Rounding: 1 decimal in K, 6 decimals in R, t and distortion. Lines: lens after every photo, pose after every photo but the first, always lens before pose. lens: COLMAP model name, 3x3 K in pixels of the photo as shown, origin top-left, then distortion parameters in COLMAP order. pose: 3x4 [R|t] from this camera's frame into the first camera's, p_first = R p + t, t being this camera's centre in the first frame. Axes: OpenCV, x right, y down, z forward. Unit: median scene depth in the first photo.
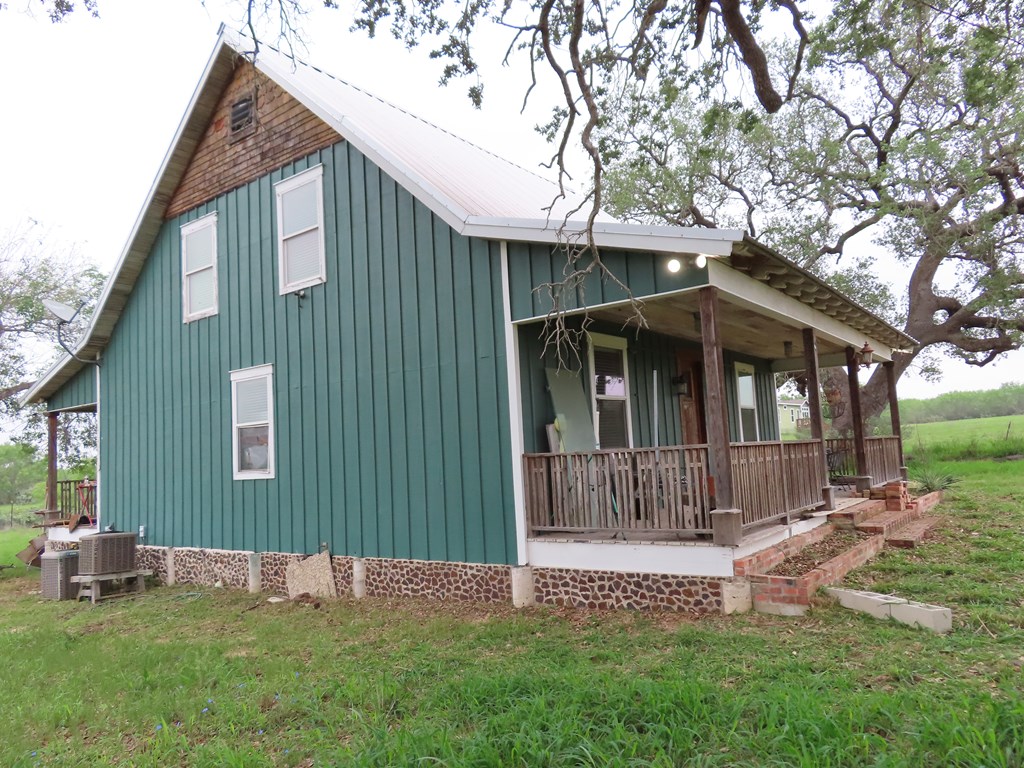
lens RADIAL K [[732.9, 0, 512.0], [0, 732.9, 384.0], [0, 0, 1]] dist [-0.003562, 0.001106]
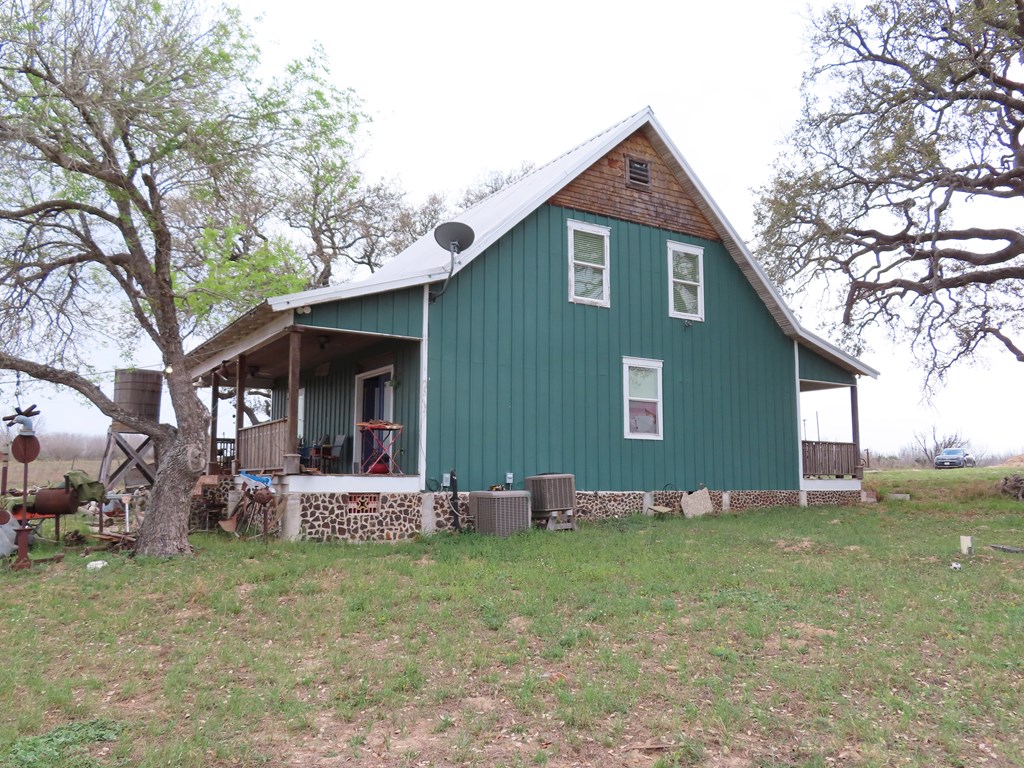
lens RADIAL K [[732.9, 0, 512.0], [0, 732.9, 384.0], [0, 0, 1]] dist [-0.003562, 0.001106]
pose [[0.385130, 0.169569, 0.907150, -1.731827], [-0.121661, 0.983724, -0.132231, 0.242689], [-0.914808, -0.059439, 0.399491, 0.688604]]
